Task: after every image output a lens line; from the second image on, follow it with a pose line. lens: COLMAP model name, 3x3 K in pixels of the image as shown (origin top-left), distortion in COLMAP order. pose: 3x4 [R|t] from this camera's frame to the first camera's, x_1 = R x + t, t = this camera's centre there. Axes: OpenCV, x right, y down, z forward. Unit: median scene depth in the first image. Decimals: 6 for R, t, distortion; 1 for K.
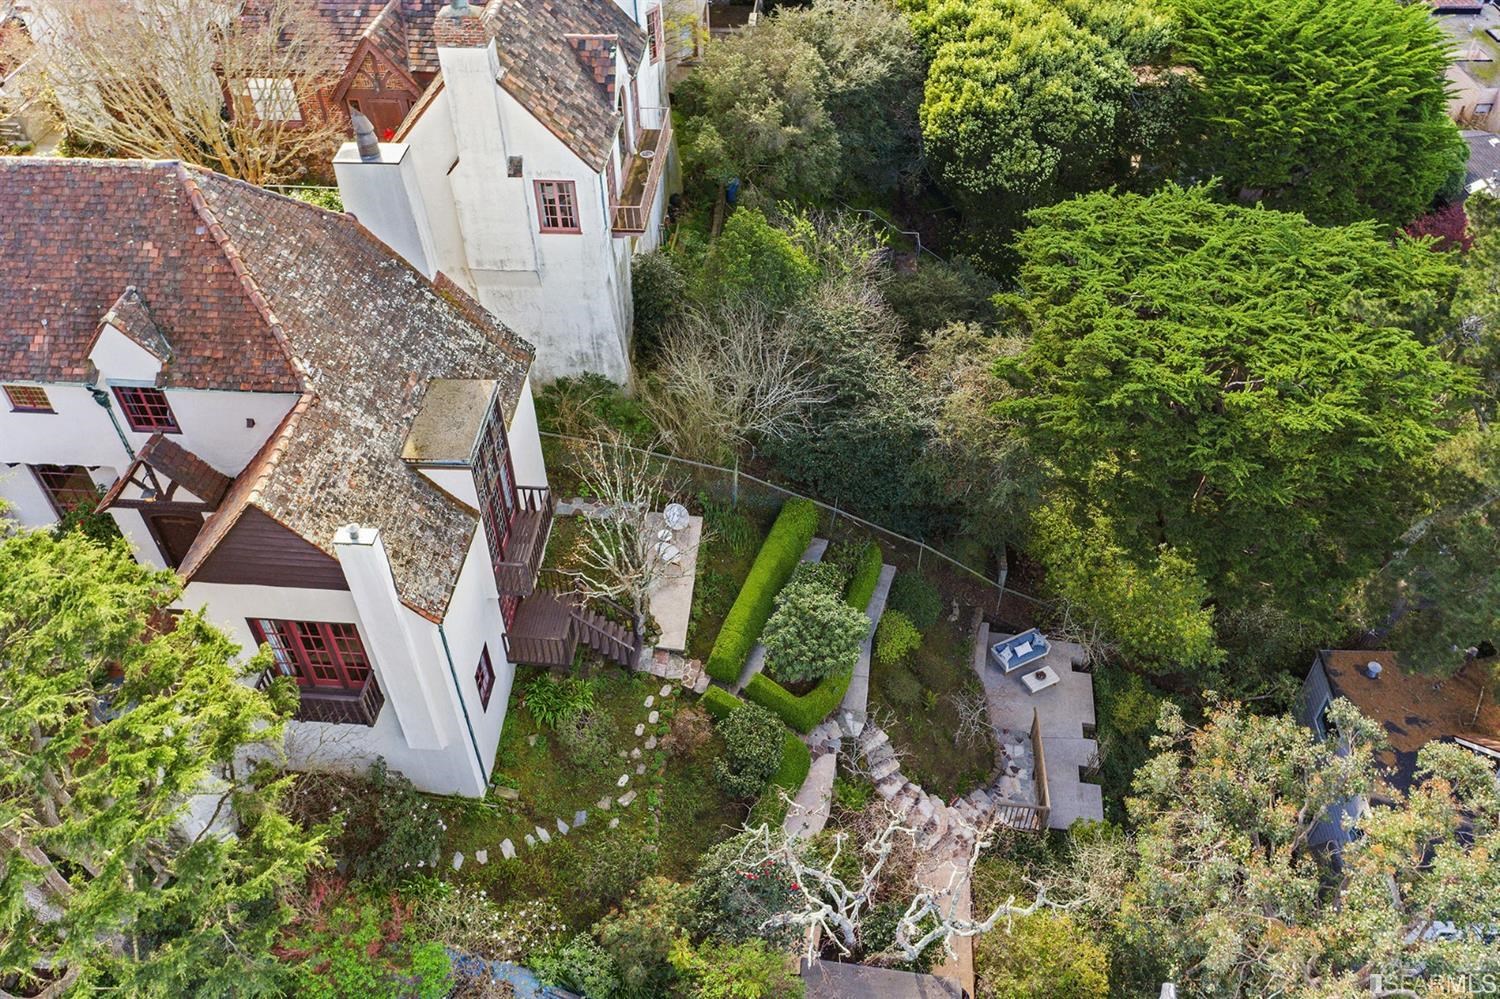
lens RADIAL K [[1210.5, 0, 750.0], [0, 1210.5, 499.5], [0, 0, 1]] dist [-0.011403, 0.003676]
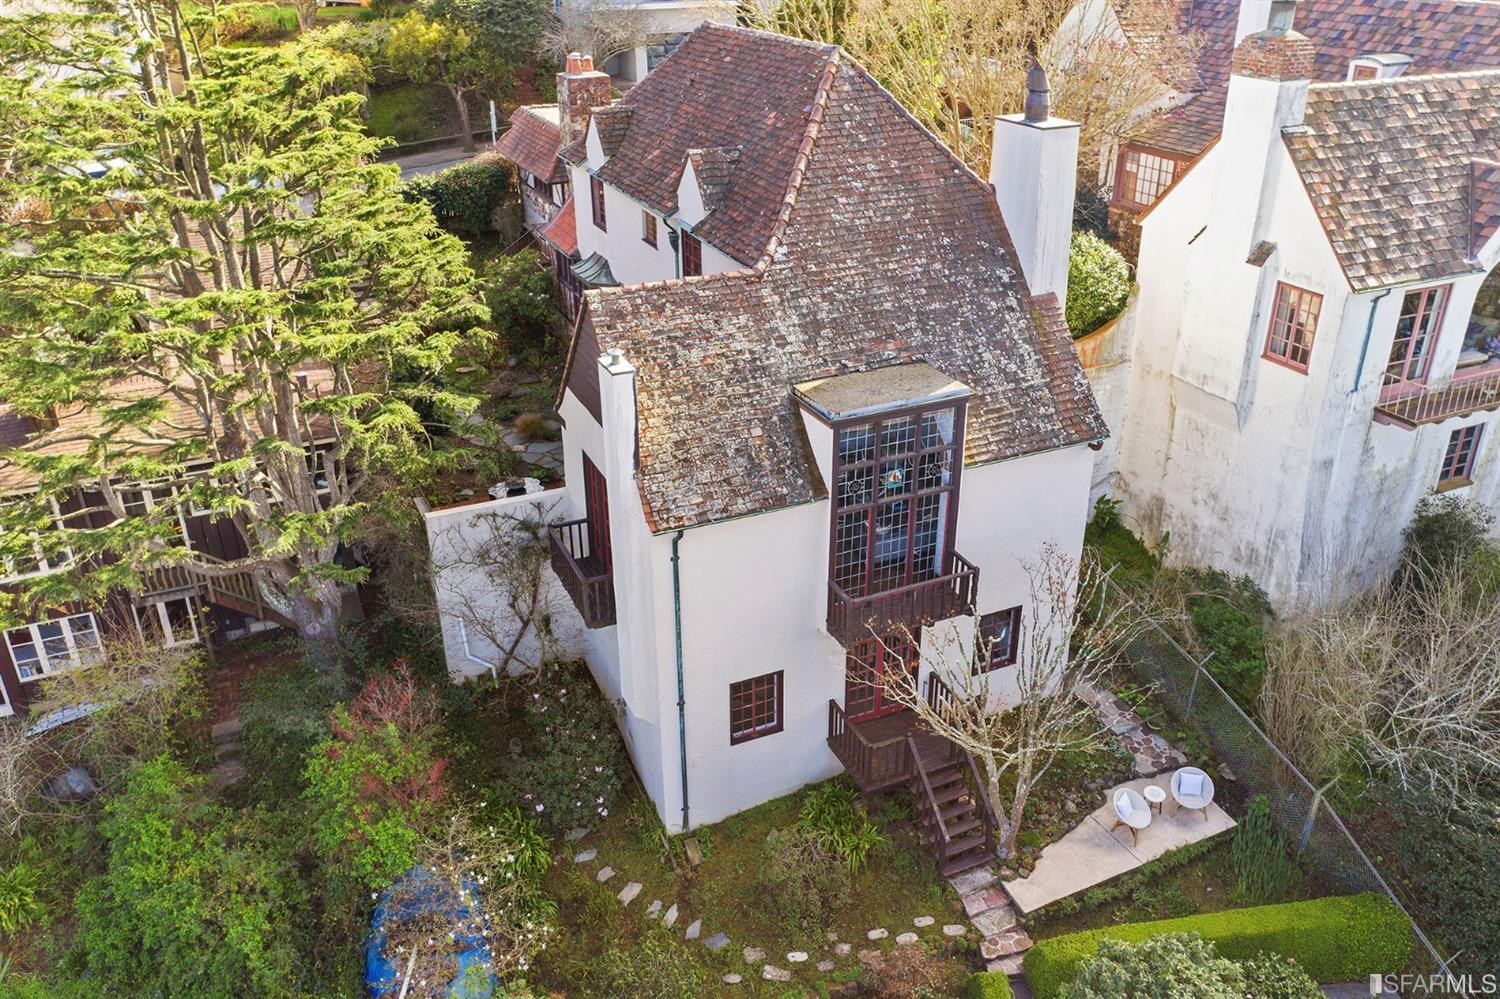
lens RADIAL K [[1210.5, 0, 750.0], [0, 1210.5, 499.5], [0, 0, 1]] dist [-0.011403, 0.003676]
pose [[0.477194, 0.399389, -0.782799, 0.326092], [-0.605902, 0.794719, 0.036113, 0.013329], [0.636528, 0.457067, 0.621226, 0.429233]]
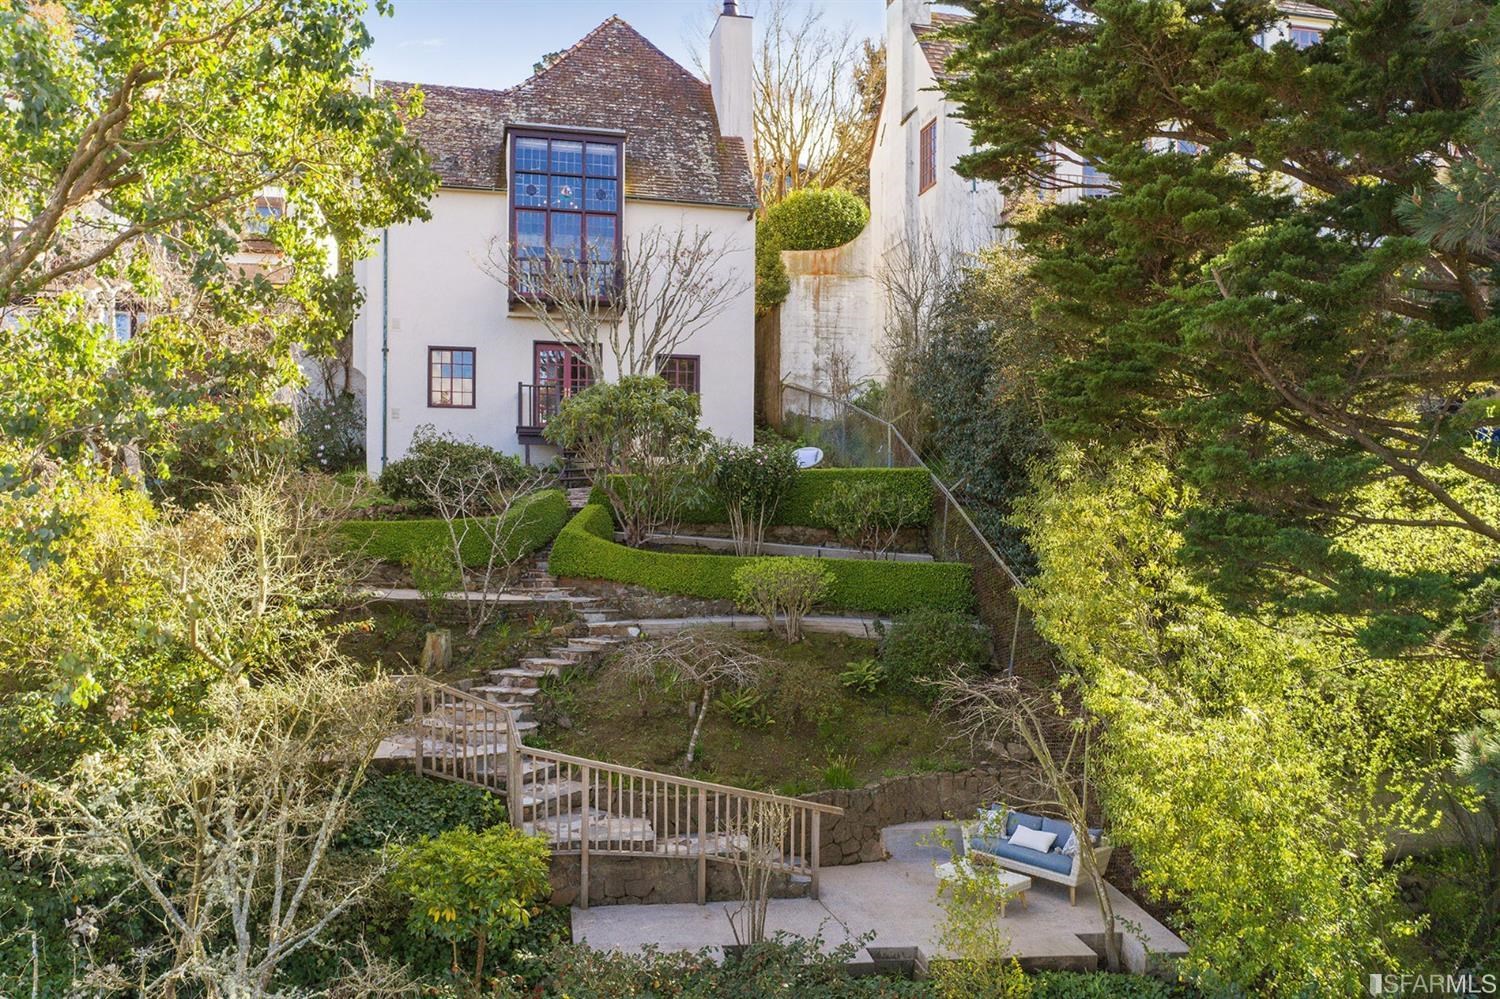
lens RADIAL K [[1210.5, 0, 750.0], [0, 1210.5, 499.5], [0, 0, 1]] dist [-0.011403, 0.003676]
pose [[0.290323, 0.007011, -0.956903, 0.757200], [-0.671374, 0.714052, -0.198462, 0.241985], [0.681887, 0.700058, 0.212013, 0.989587]]
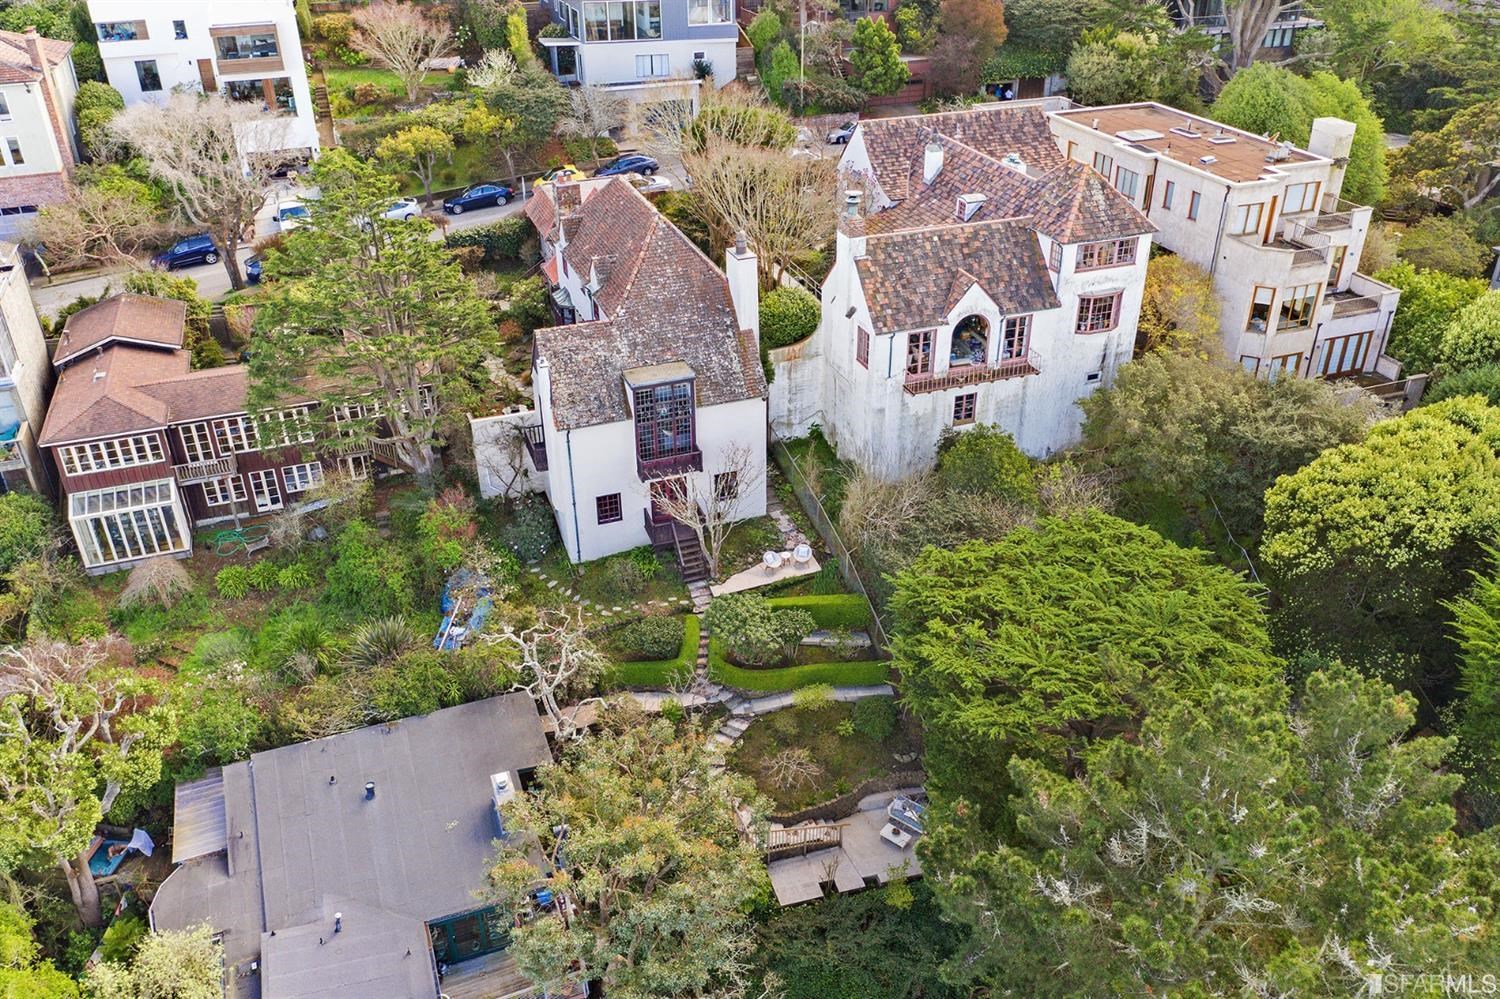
lens RADIAL K [[1210.5, 0, 750.0], [0, 1210.5, 499.5], [0, 0, 1]] dist [-0.011403, 0.003676]
pose [[0.411070, 0.467541, -0.782577, 1.232086], [-0.626705, 0.768361, 0.129854, -0.222708], [0.662014, 0.437066, 0.608861, 0.025974]]
